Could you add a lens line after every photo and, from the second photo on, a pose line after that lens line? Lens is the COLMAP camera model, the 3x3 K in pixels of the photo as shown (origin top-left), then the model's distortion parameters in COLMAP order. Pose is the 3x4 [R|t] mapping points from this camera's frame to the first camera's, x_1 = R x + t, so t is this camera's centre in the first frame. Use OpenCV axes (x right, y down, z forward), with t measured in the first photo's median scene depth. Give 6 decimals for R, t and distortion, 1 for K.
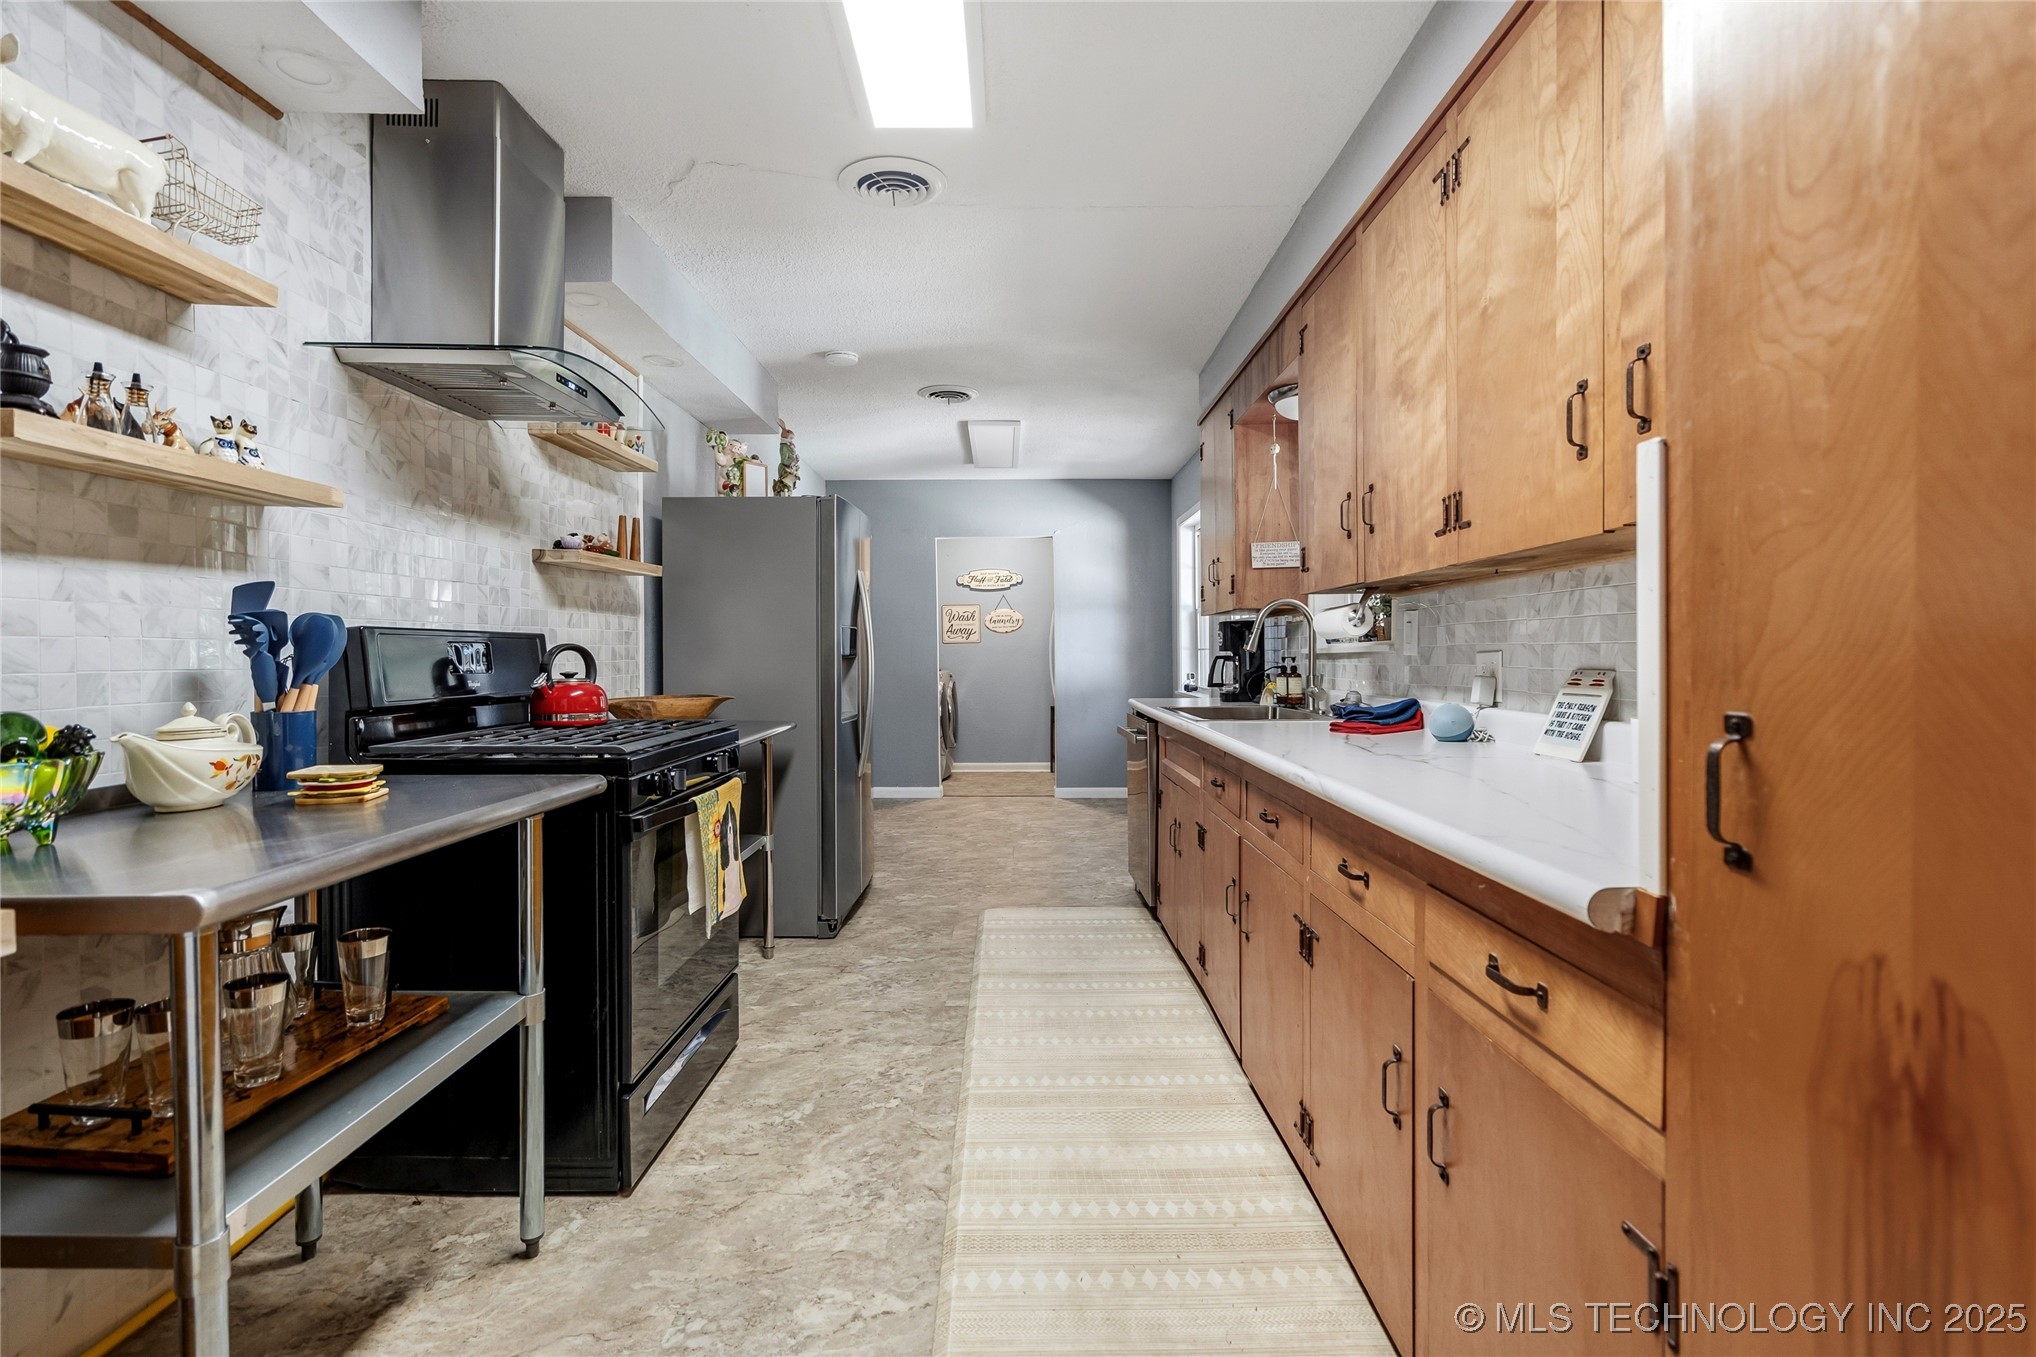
lens RADIAL K [[946.5, 0, 1014.3], [0, 946.5, 667.0], [0, 0, 1]] dist [-0.000781, 0.001464]
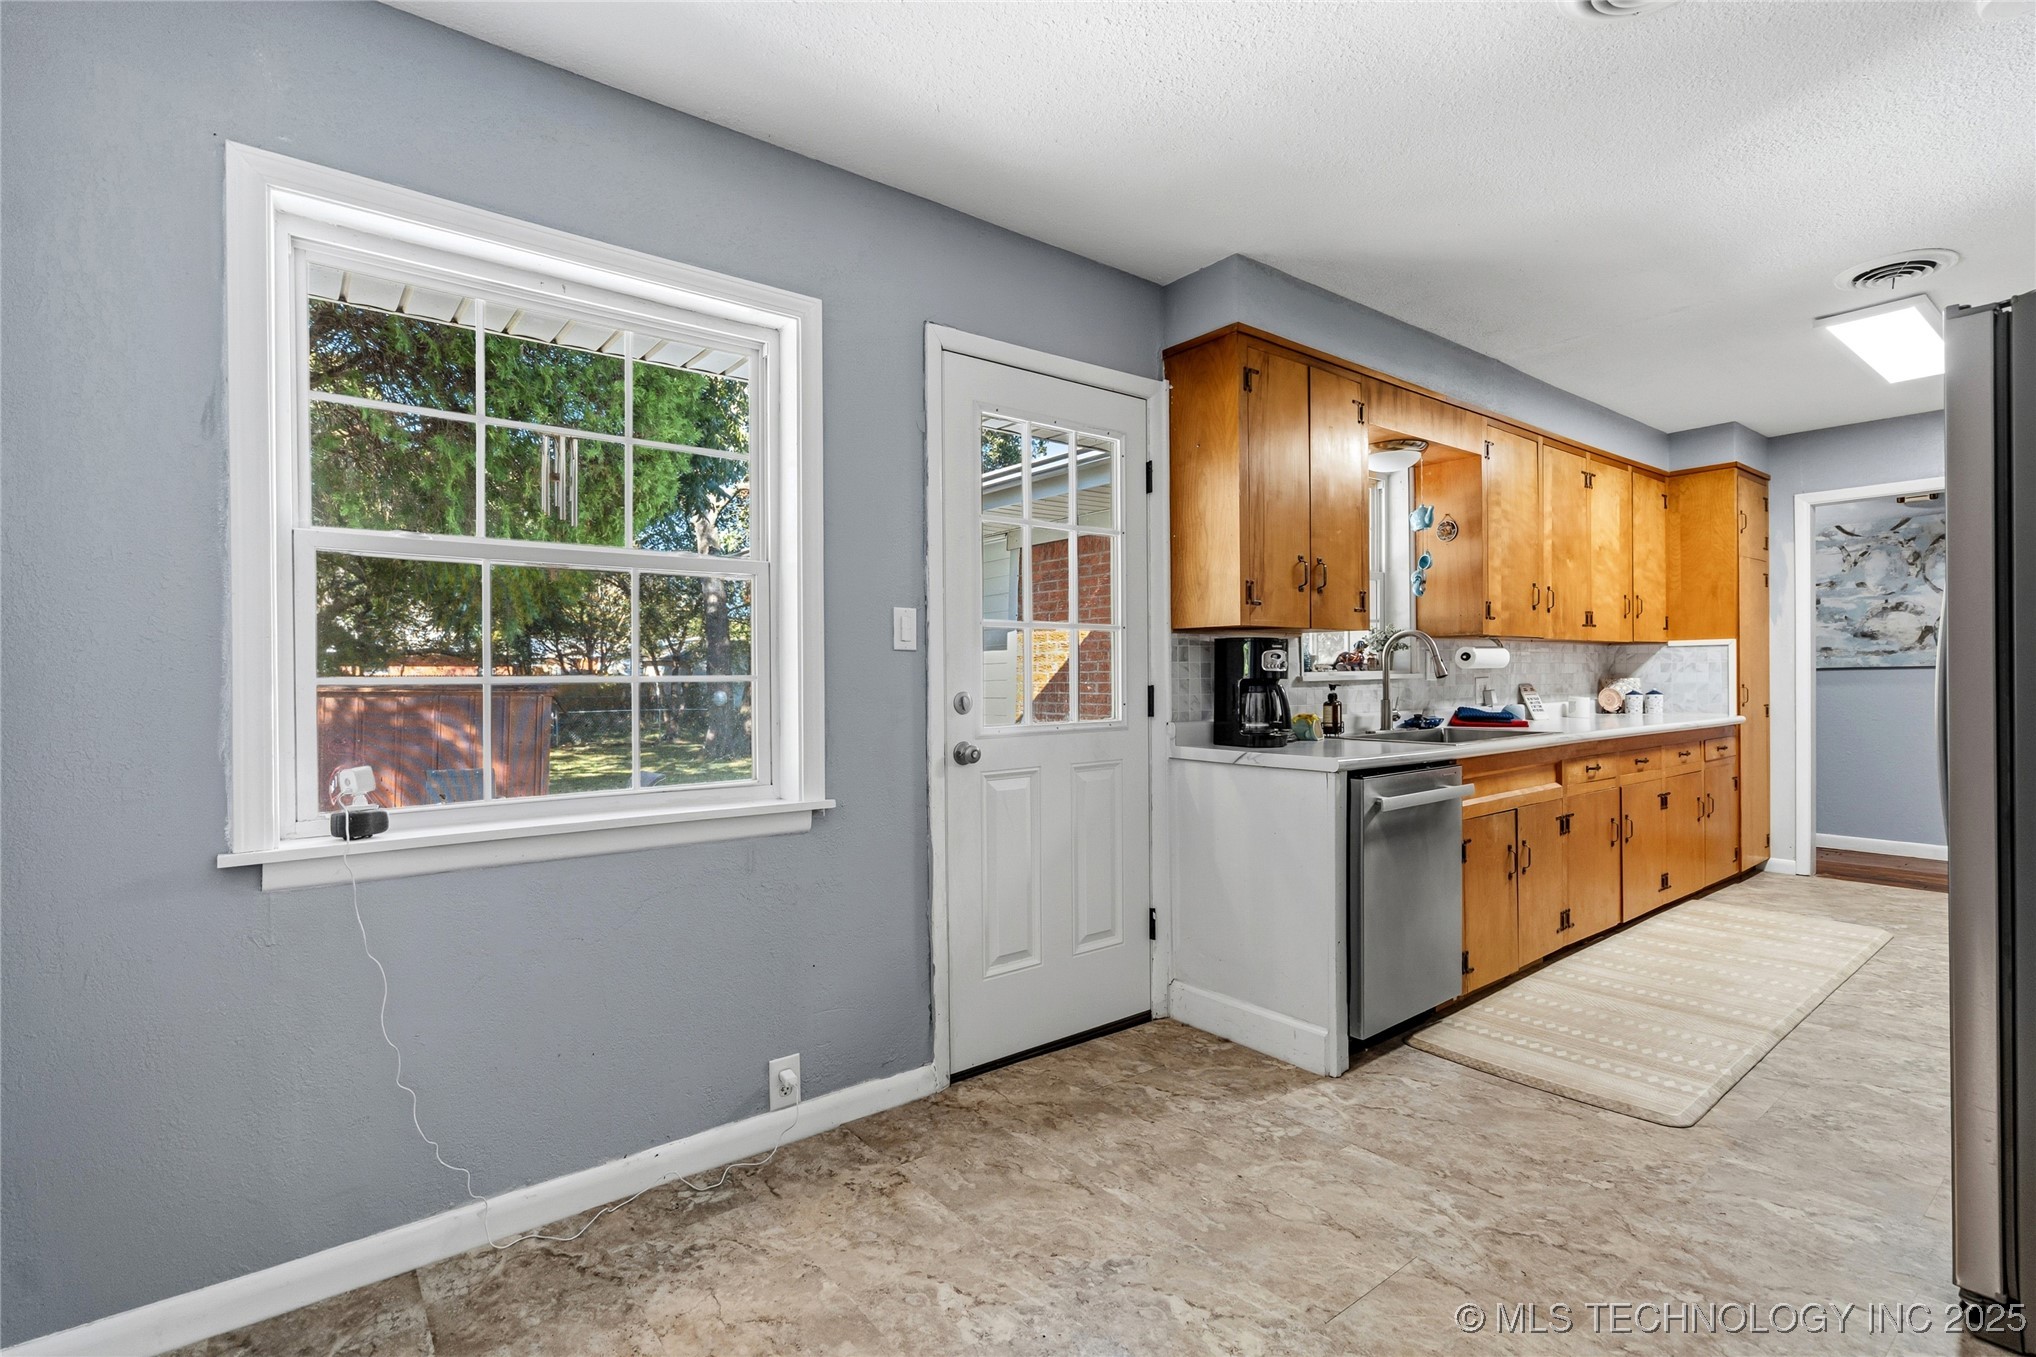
lens RADIAL K [[946.5, 0, 1006.9], [0, 946.5, 678.4], [0, 0, 1]] dist [-0.000781, 0.001464]
pose [[-0.618268, 0.005989, 0.785944, -0.389834], [0.020906, 0.999742, 0.008827, -0.047792], [-0.785689, 0.021888, -0.618234, 2.774421]]
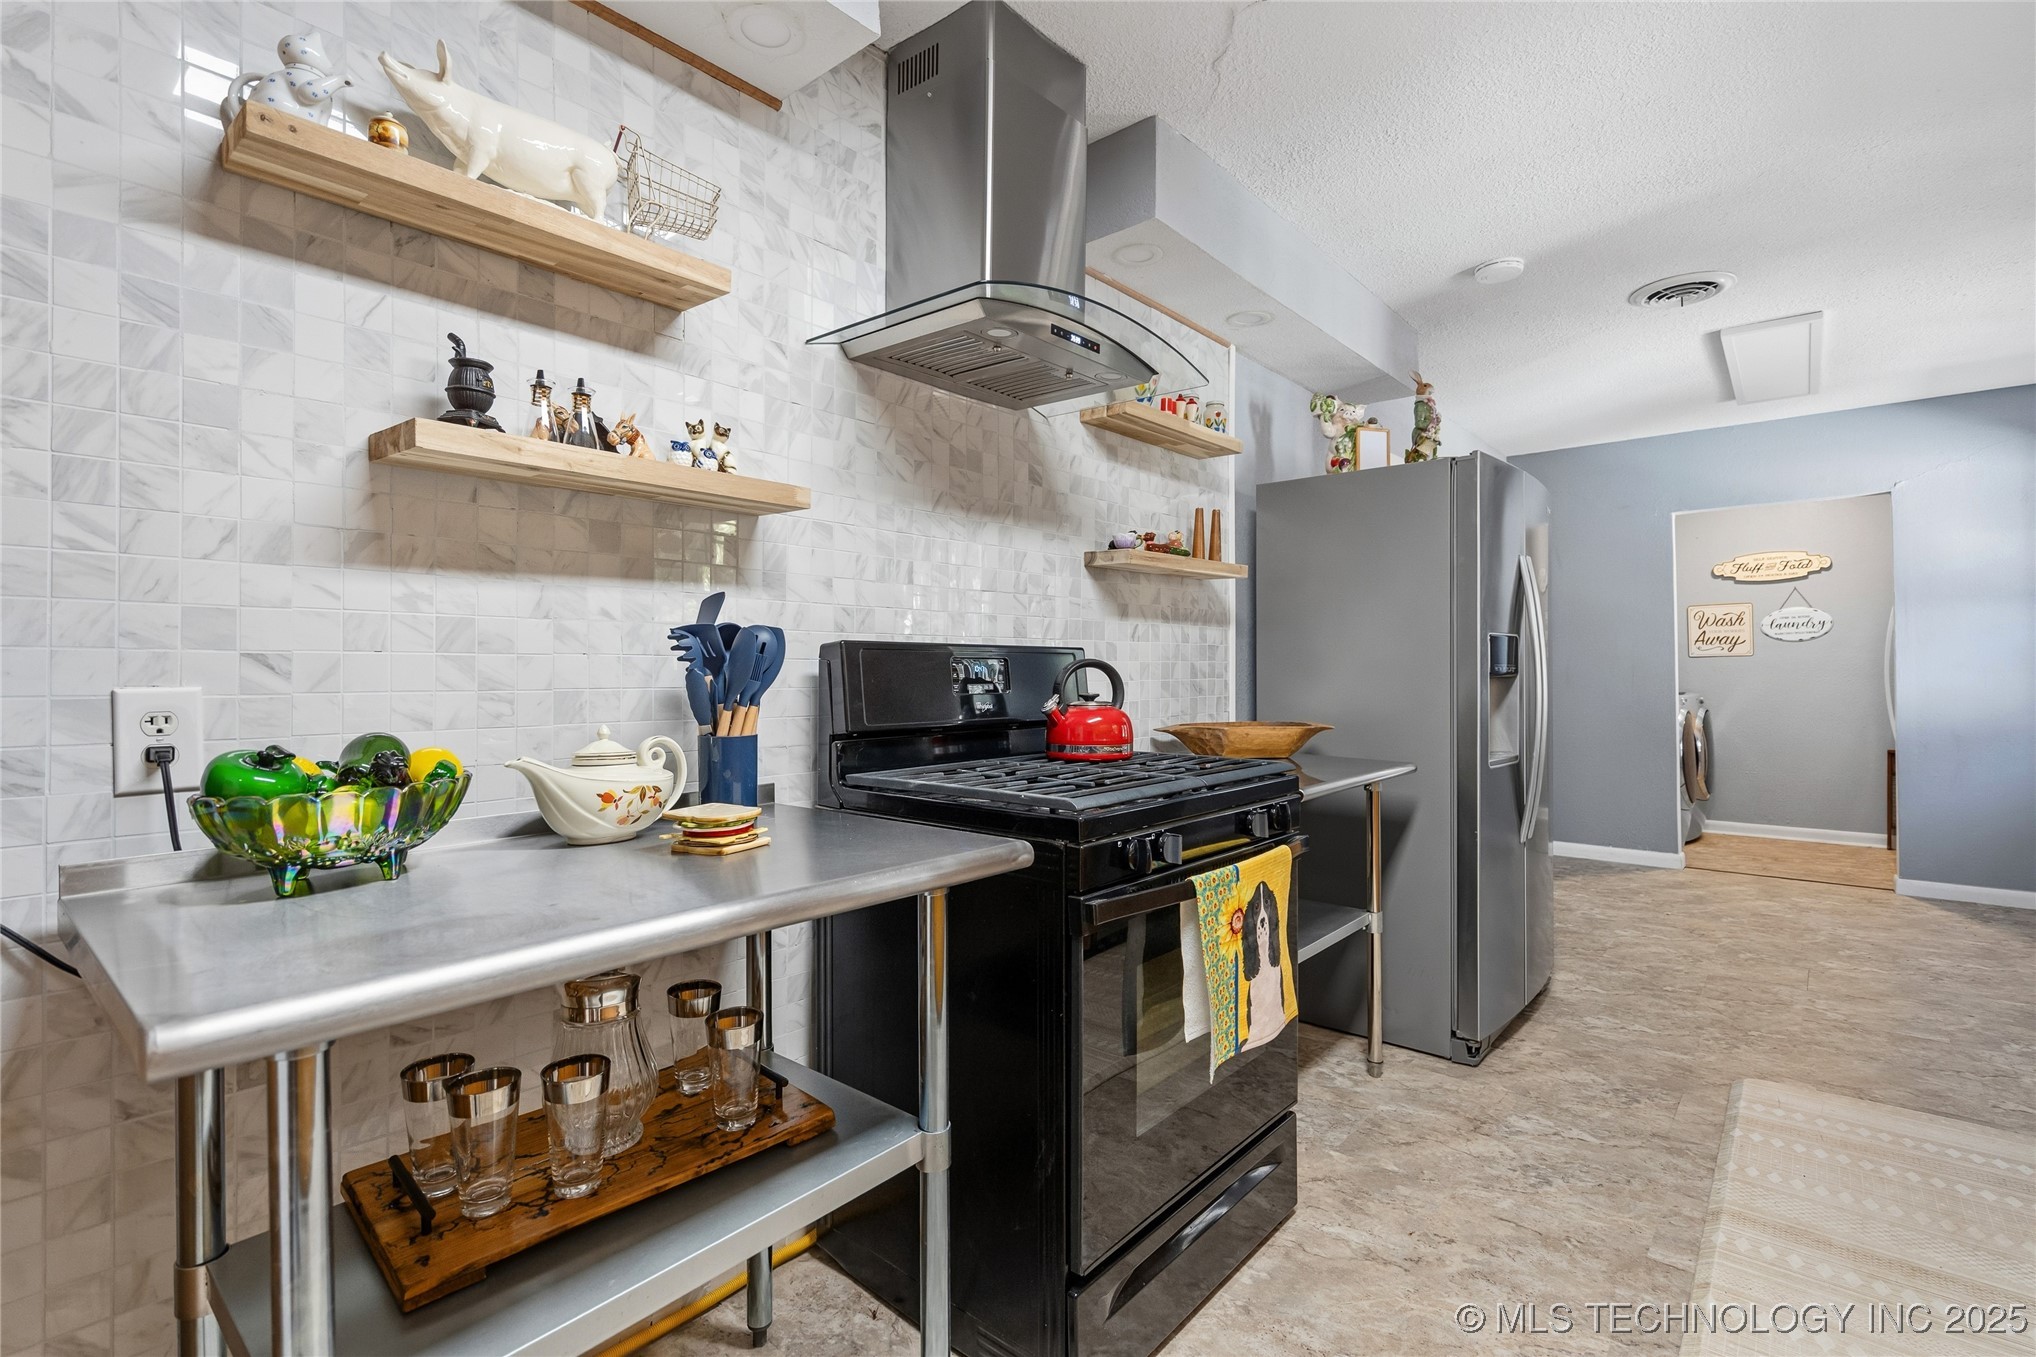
lens RADIAL K [[946.5, 0, 1010.8], [0, 946.5, 669.1], [0, 0, 1]] dist [-0.000781, 0.001464]
pose [[0.759026, 0.000013, -0.651060, 0.014330], [-0.010039, 0.999881, -0.011684, -0.005616], [0.650983, 0.015404, 0.758936, 0.329497]]
